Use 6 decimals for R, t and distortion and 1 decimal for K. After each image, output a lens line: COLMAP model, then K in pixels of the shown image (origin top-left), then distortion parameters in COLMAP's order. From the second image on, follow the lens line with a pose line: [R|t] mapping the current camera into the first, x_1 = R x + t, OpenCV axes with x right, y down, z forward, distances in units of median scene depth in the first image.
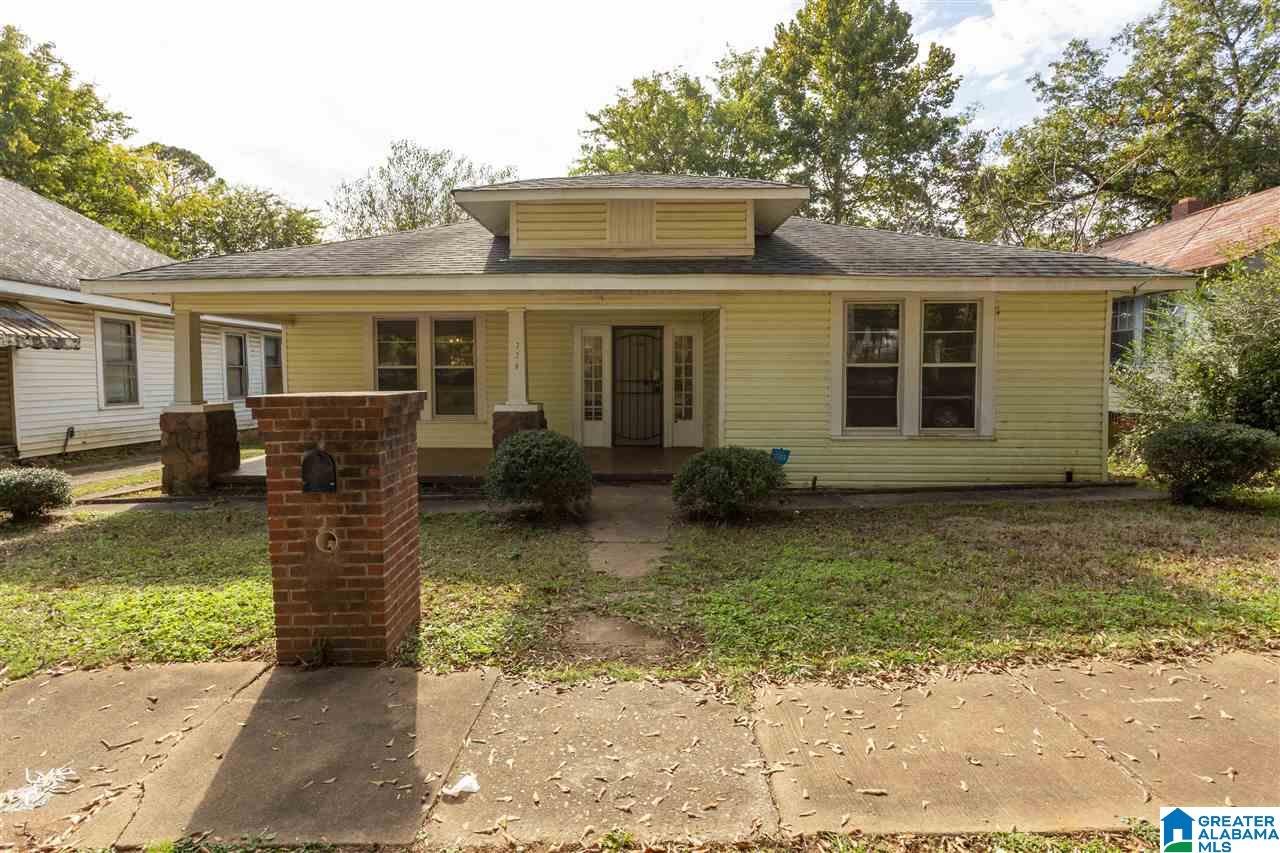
lens RADIAL K [[621.4, 0, 646.1], [0, 621.4, 417.5], [0, 0, 1]] dist [-0.004226, 0.005153]
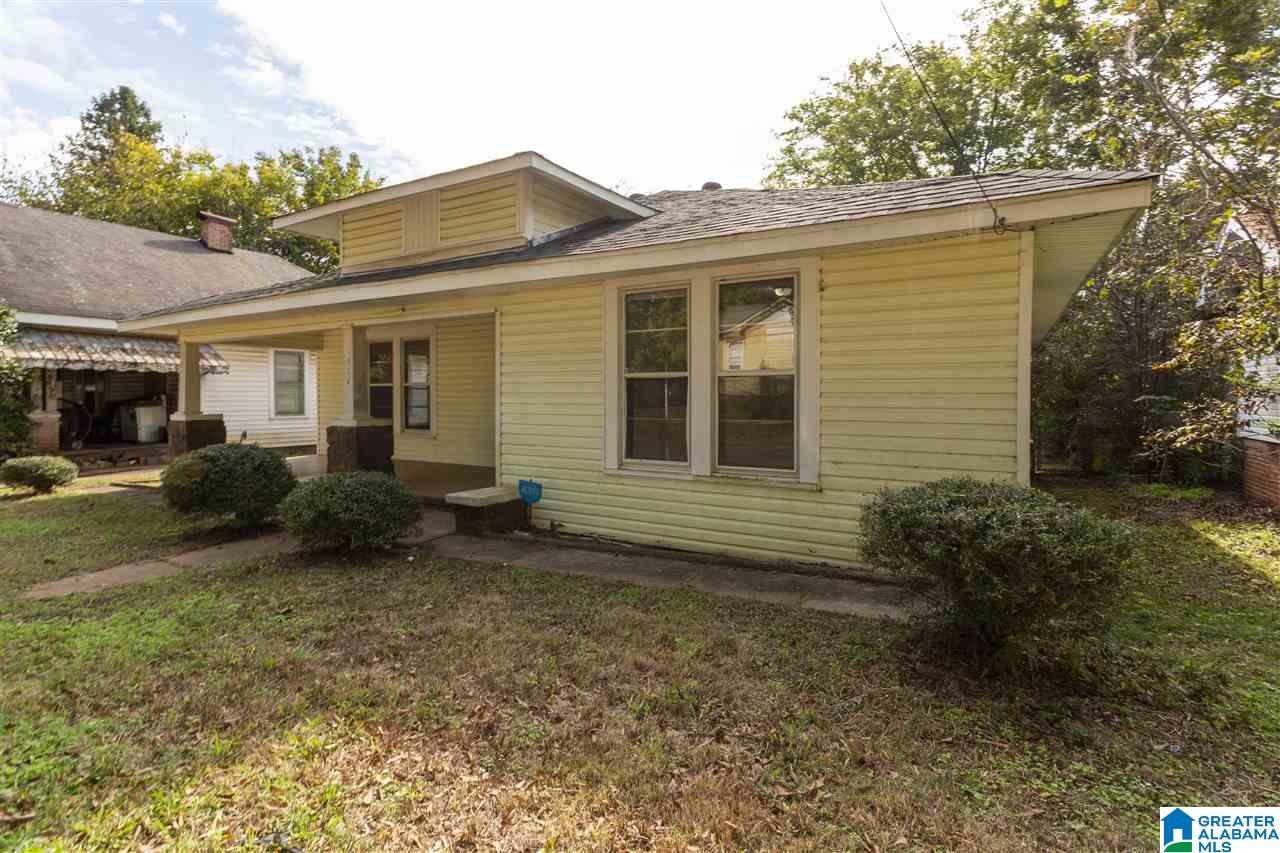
lens RADIAL K [[621.4, 0, 638.4], [0, 621.4, 428.8], [0, 0, 1]] dist [-0.004226, 0.005153]
pose [[0.866907, 0.027652, -0.497703, 0.708602], [-0.035640, 0.999343, -0.006556, -0.016092], [0.497195, 0.023421, 0.867323, 0.357194]]
